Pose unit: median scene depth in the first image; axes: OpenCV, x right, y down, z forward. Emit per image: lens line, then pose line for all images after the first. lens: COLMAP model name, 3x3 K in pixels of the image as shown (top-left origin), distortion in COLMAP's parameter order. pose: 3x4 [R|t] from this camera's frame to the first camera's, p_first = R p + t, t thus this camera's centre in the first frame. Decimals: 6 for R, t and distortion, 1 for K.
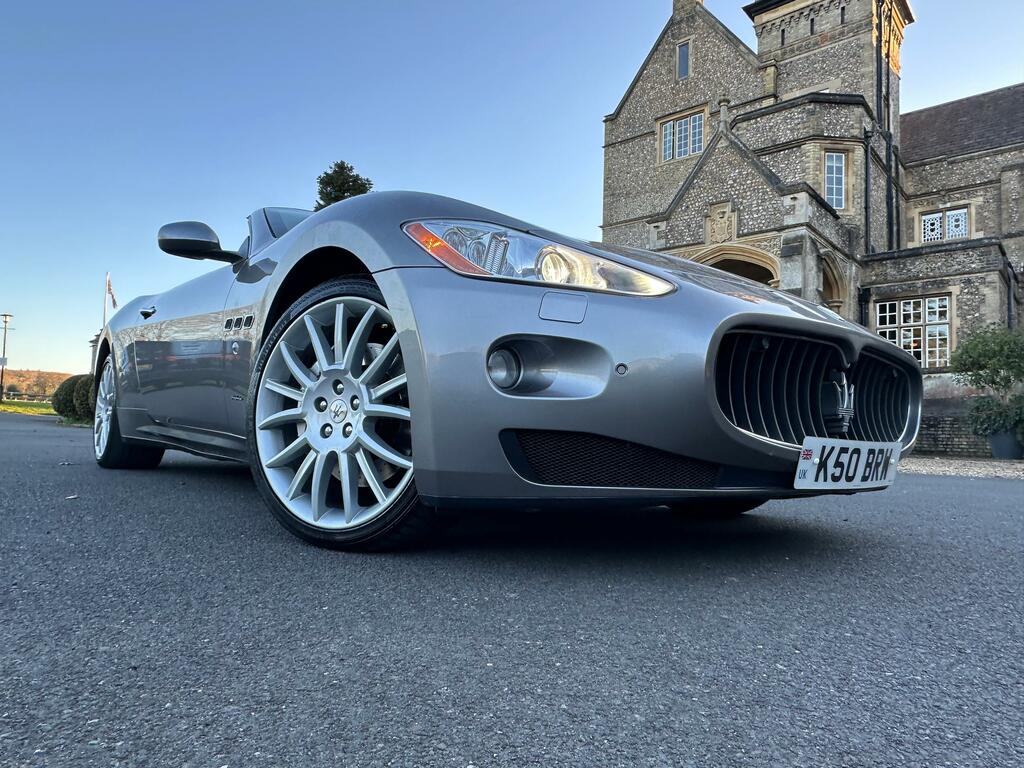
lens RADIAL K [[700.0, 0, 507.6], [0, 700.0, 390.5], [0, 0, 1]] dist [-0.005293, 0.001957]
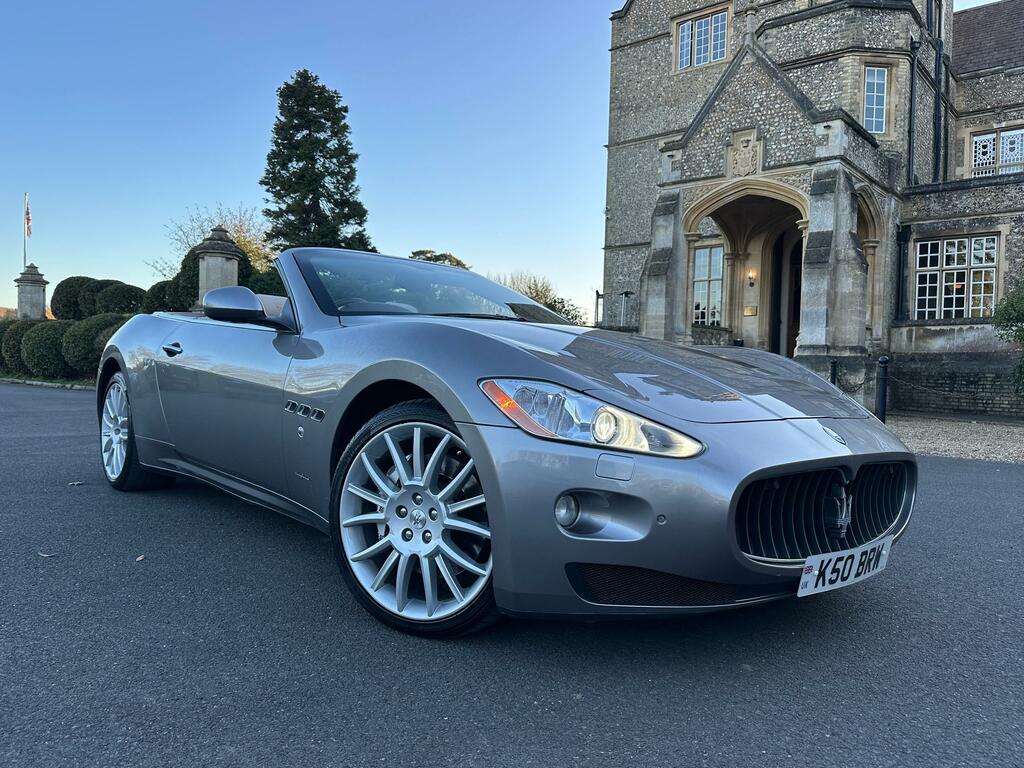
lens RADIAL K [[811.6, 0, 512.0], [0, 811.6, 384.0], [0, 0, 1]] dist [0.026435, -0.046561]
pose [[0.999723, -0.002530, 0.023415, -0.011063], [0.000690, 0.996932, 0.078264, -0.029432], [-0.023541, -0.078227, 0.996658, -0.033913]]
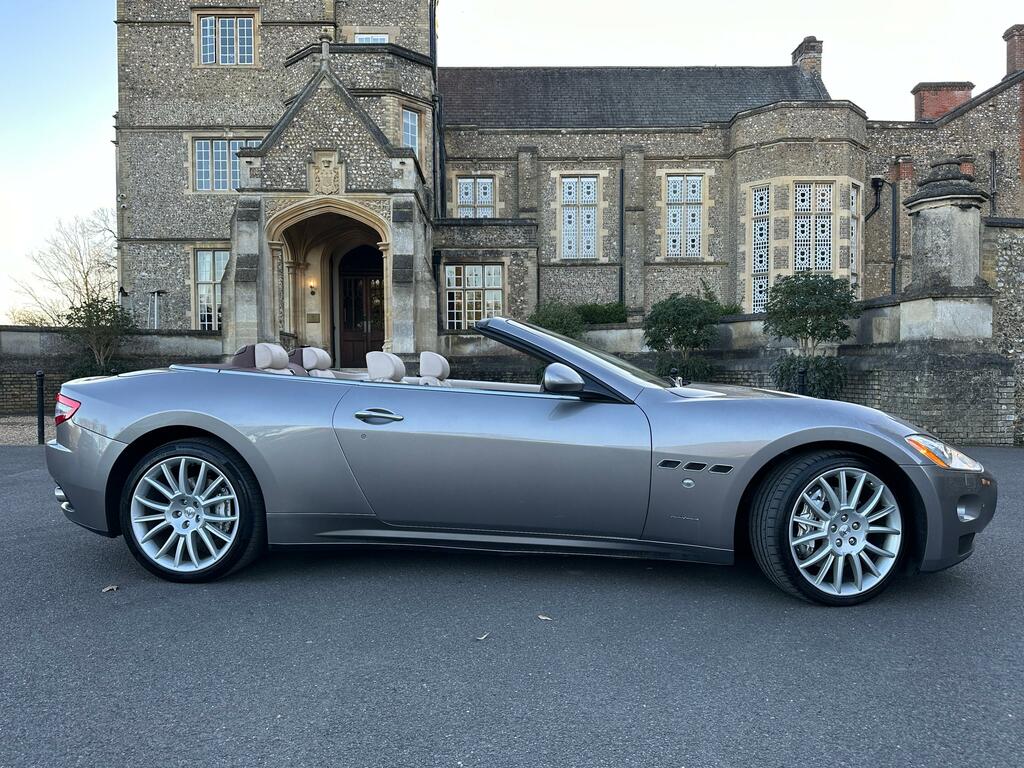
lens RADIAL K [[772.1, 0, 556.6], [0, 772.1, 398.5], [0, 0, 1]] dist [0.060446, -0.099989]
pose [[0.715404, -0.050981, 0.696849, -0.209166], [-0.026309, 0.994662, 0.099779, -0.047736], [-0.698216, -0.089716, 0.710244, 0.011701]]
